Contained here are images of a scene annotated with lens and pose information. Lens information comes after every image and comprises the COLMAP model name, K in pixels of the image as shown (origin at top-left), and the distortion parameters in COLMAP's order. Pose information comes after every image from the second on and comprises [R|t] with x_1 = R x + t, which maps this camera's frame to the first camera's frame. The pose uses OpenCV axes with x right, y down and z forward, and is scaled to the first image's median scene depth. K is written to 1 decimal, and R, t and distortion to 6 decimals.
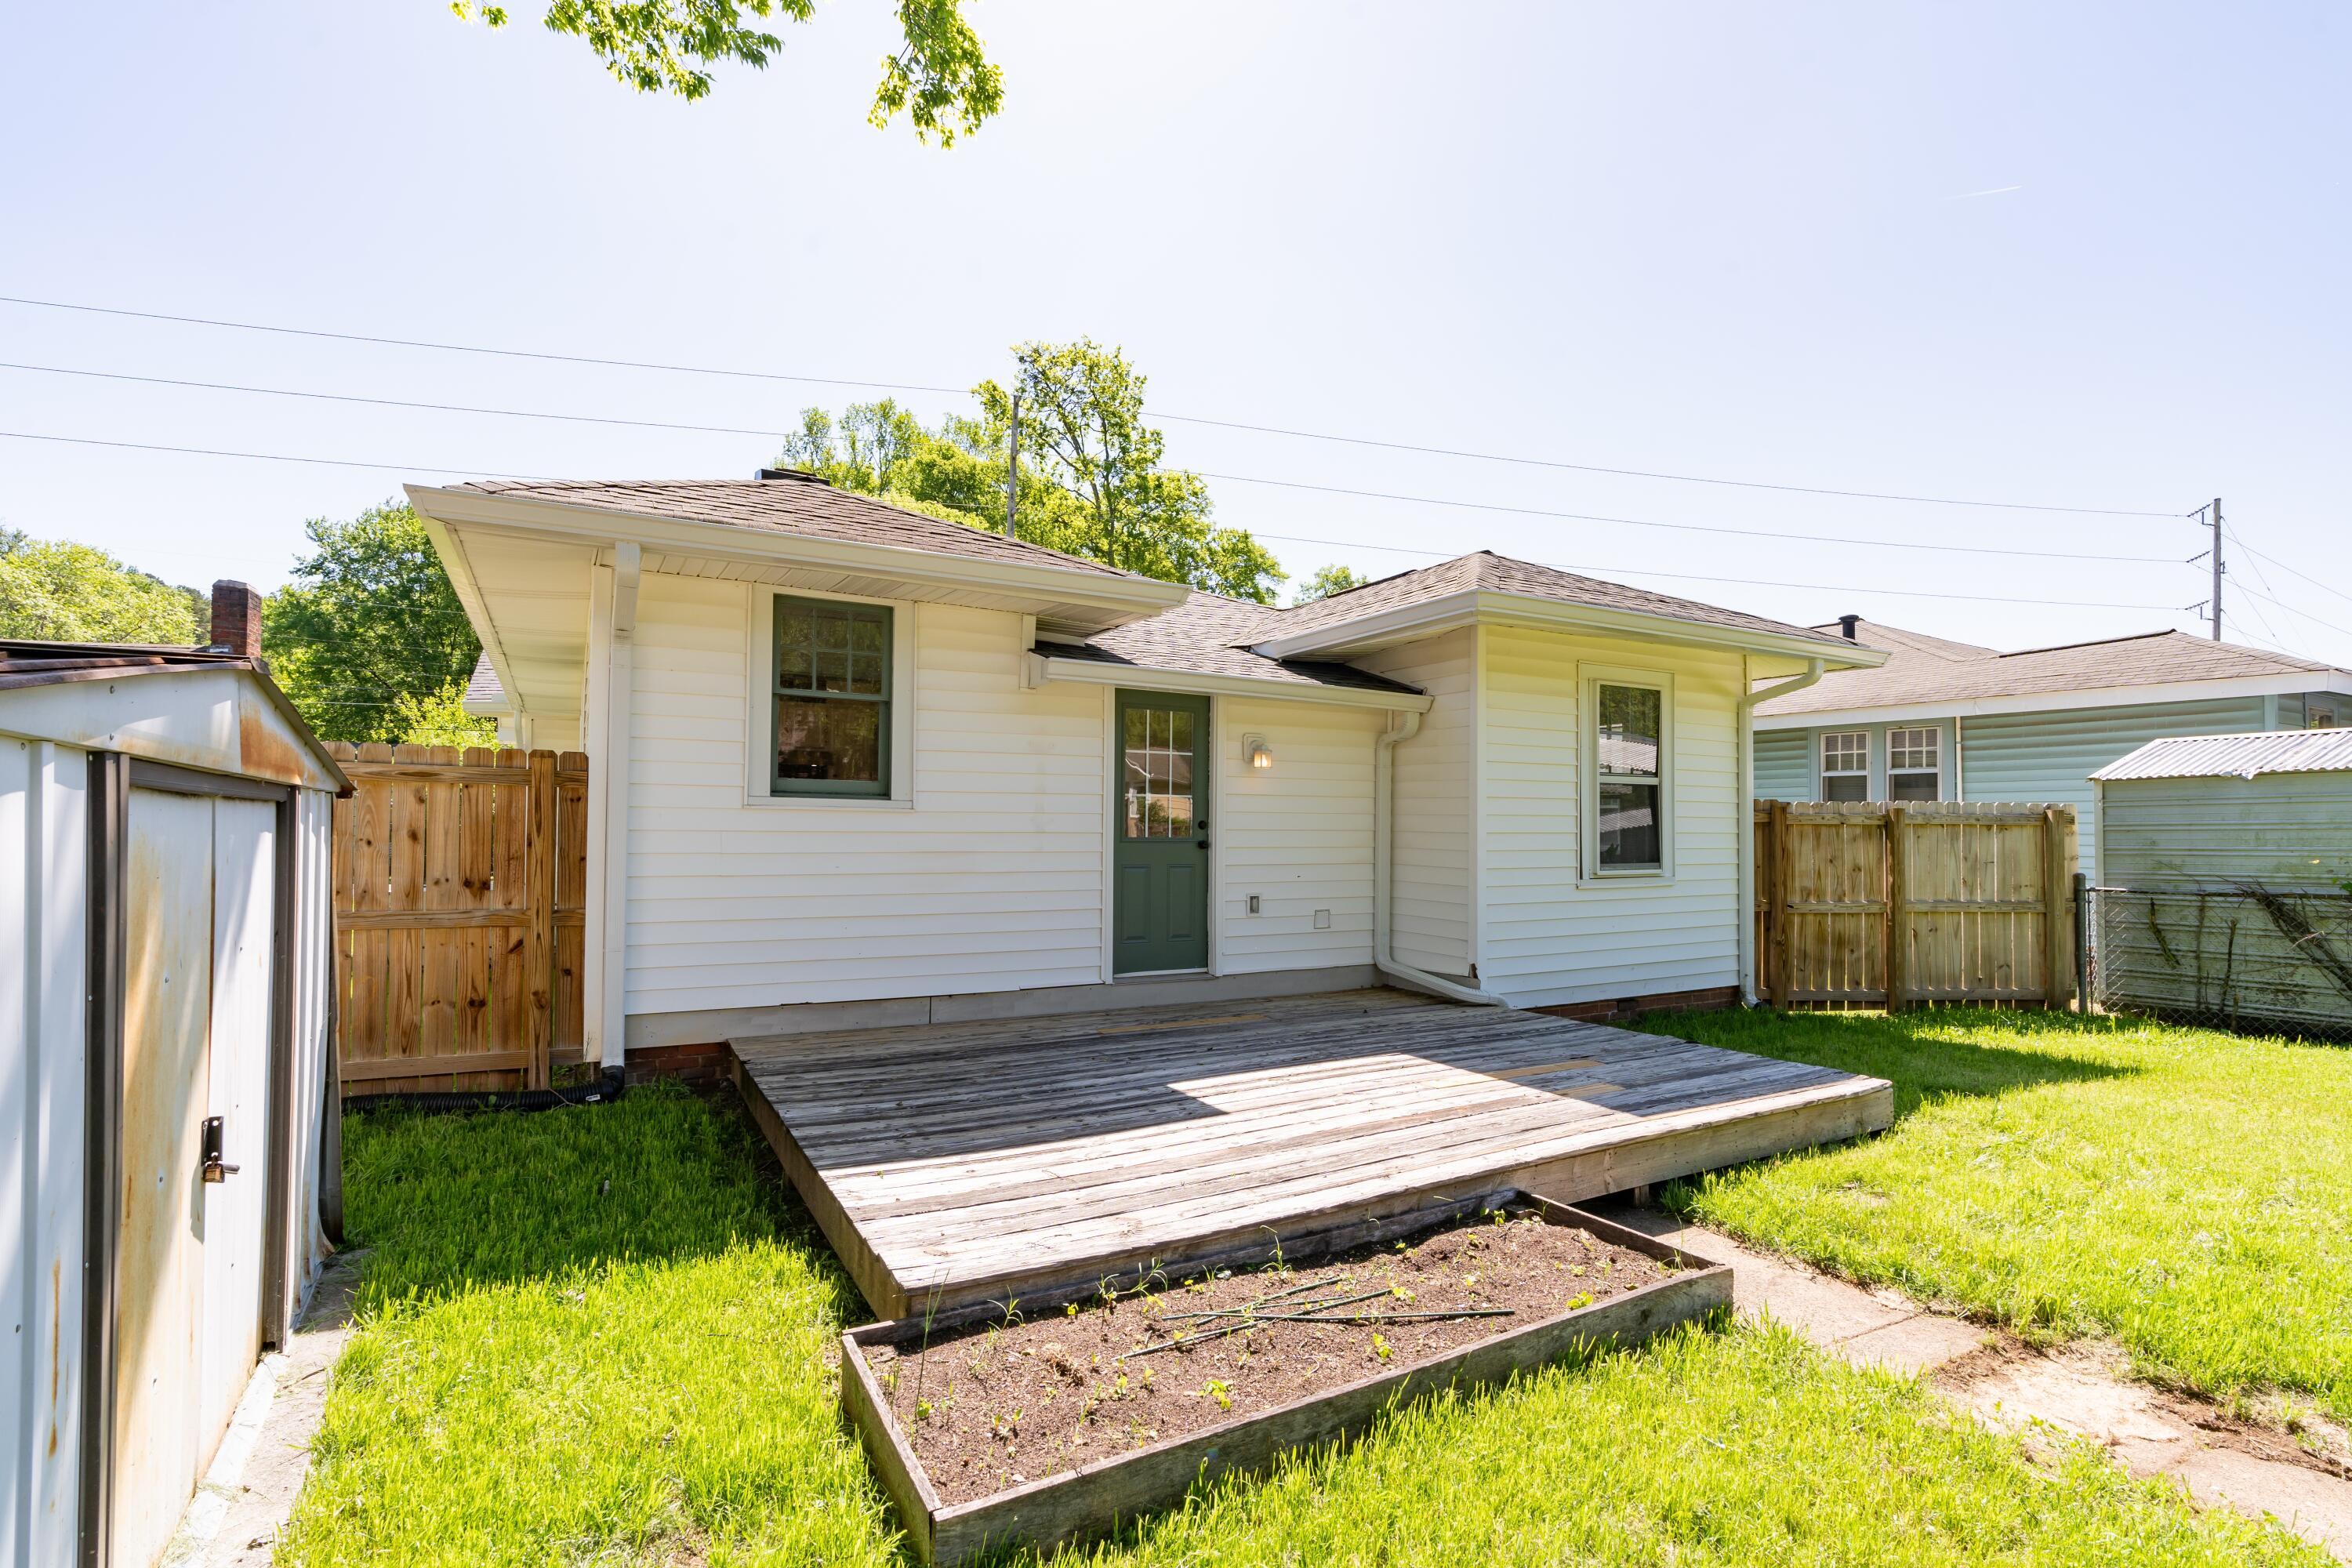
lens RADIAL K [[1094.6, 0, 1174.2], [0, 1094.6, 804.7], [0, 0, 1]] dist [-0.012141, 0.000230]
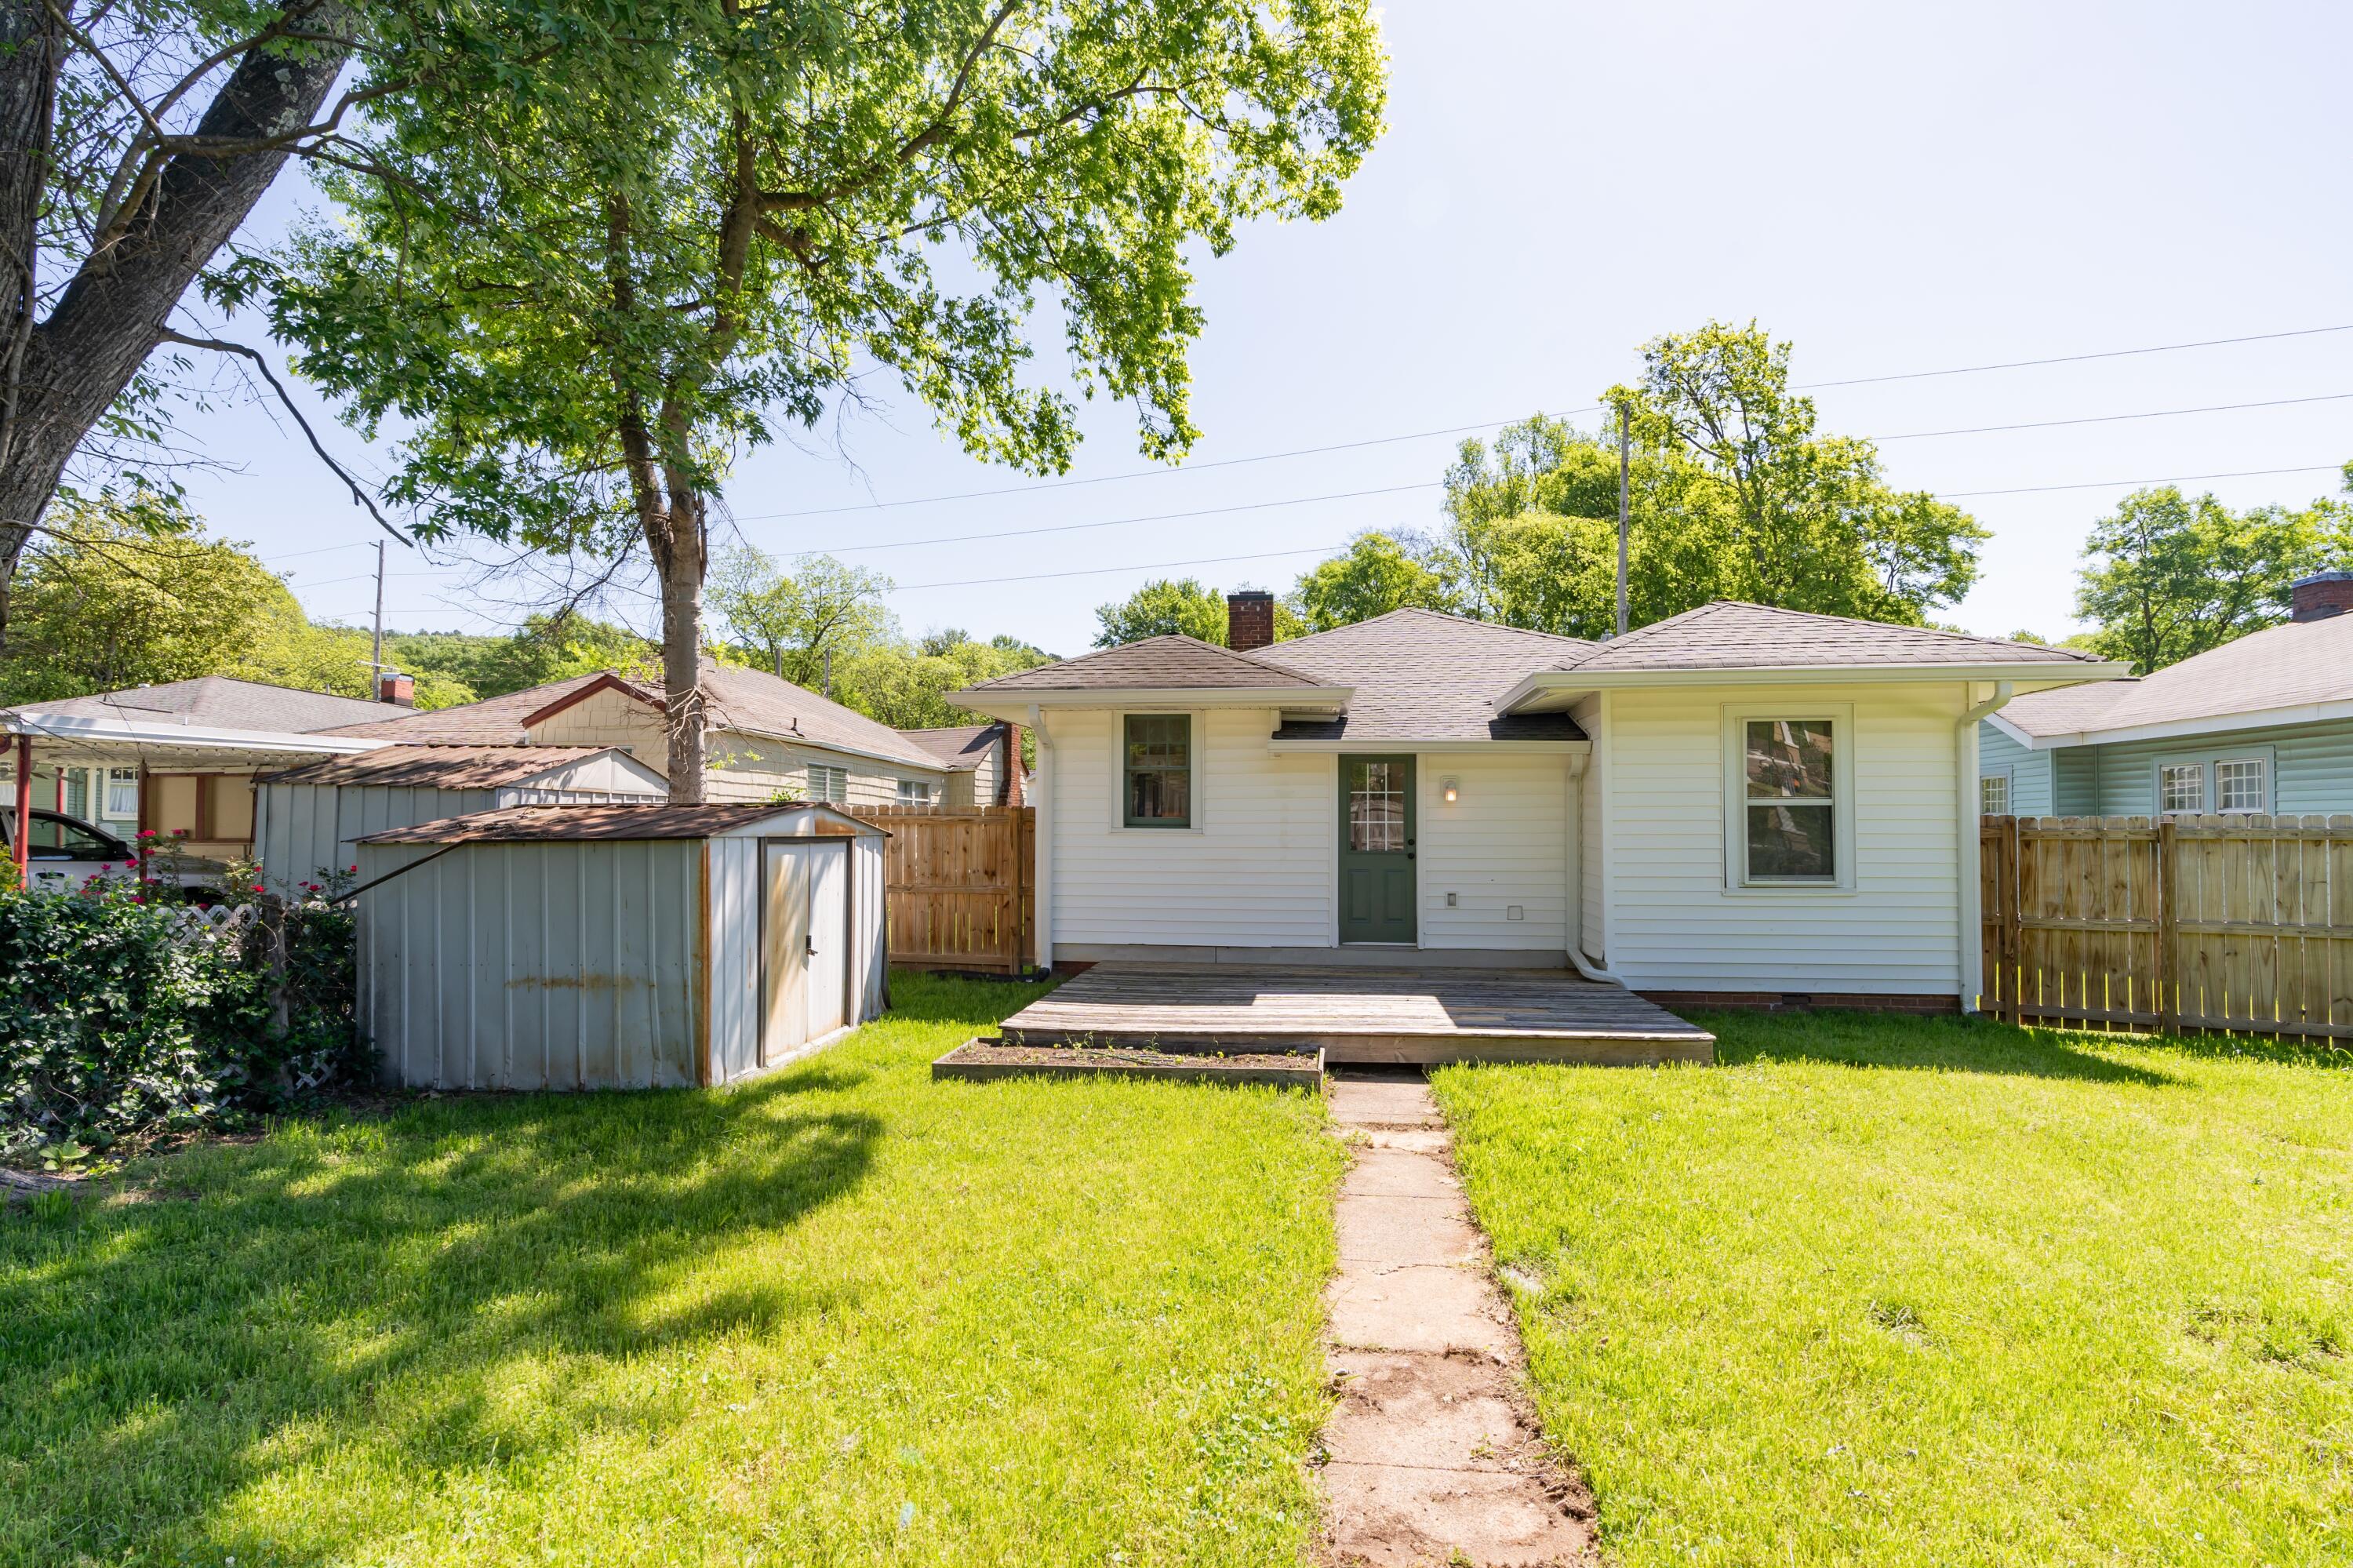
lens RADIAL K [[1128.0, 0, 1186.7], [0, 1128.0, 798.3], [0, 0, 1]] dist [-0.010362, 0.001384]
pose [[0.807349, -0.022231, -0.589655, 0.547071], [0.016953, 0.999751, -0.014481, -0.018680], [0.589830, 0.001694, 0.807526, -0.295794]]
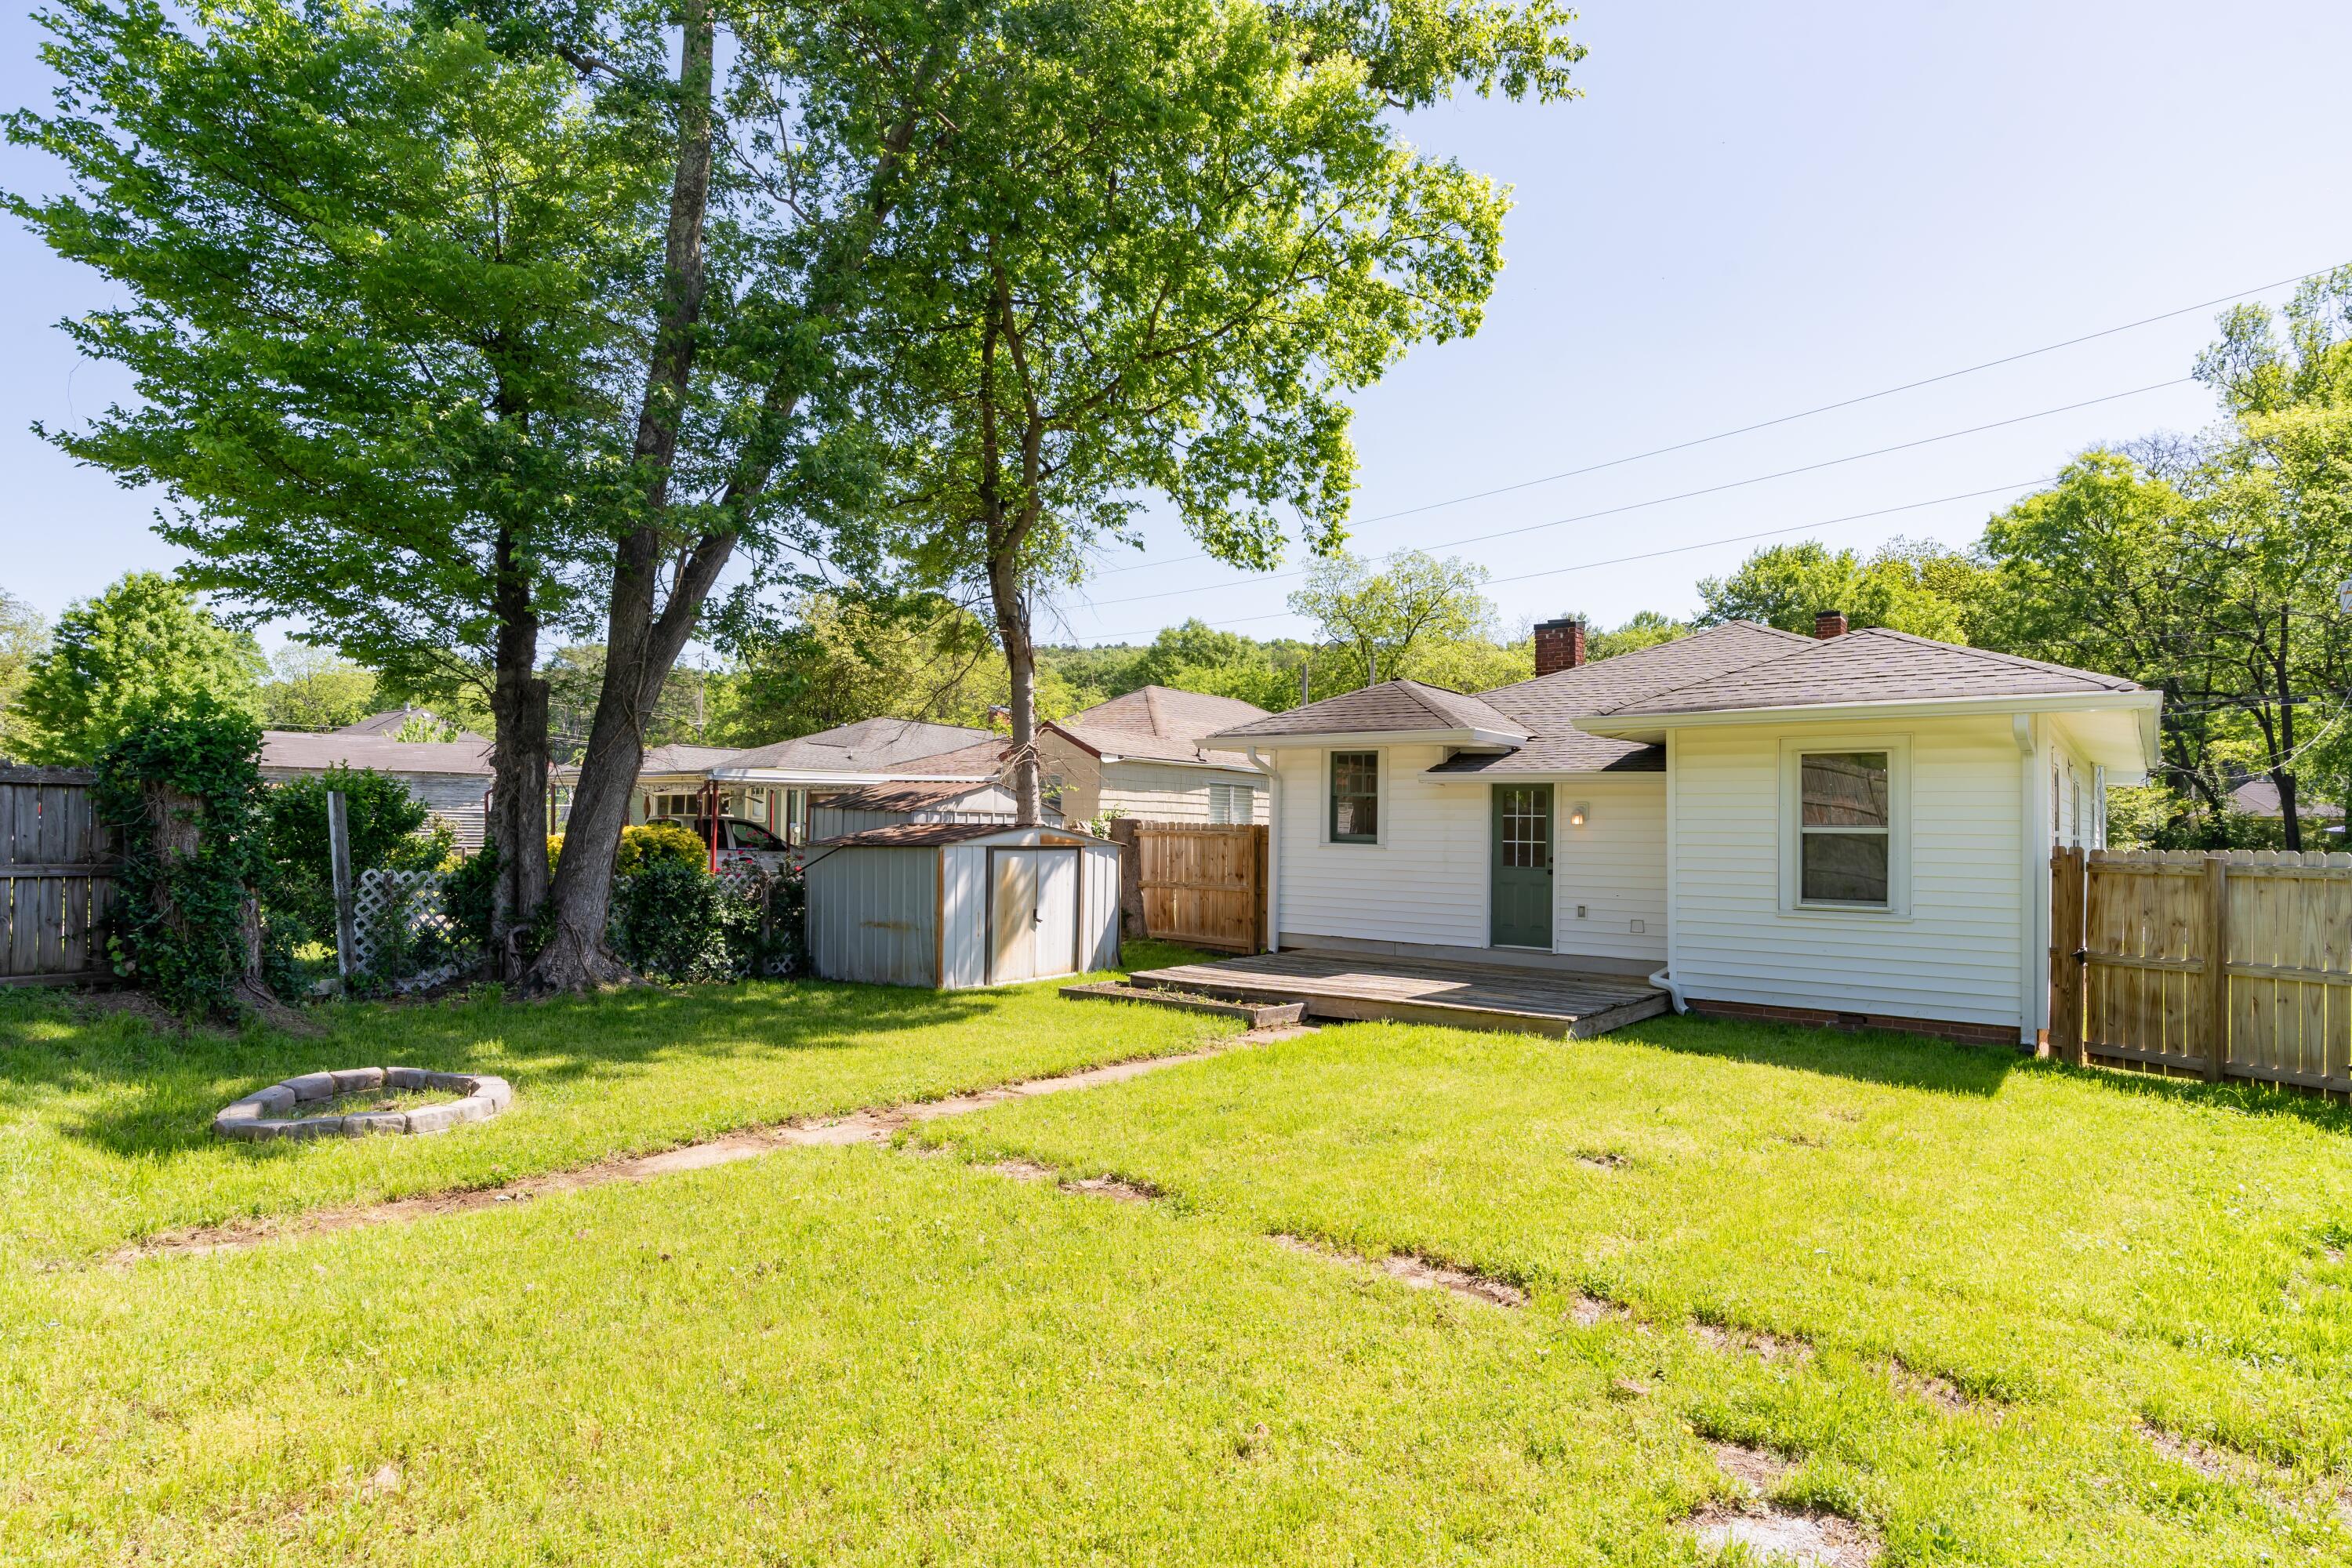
lens RADIAL K [[1270.9, 0, 1173.2], [0, 1270.9, 791.0], [0, 0, 1]] dist [-0.007192, -0.001030]
pose [[0.383052, -0.027414, -0.923320, 1.298385], [0.006907, 0.999617, -0.026813, -0.031159], [0.923701, 0.003893, 0.383095, -0.200660]]
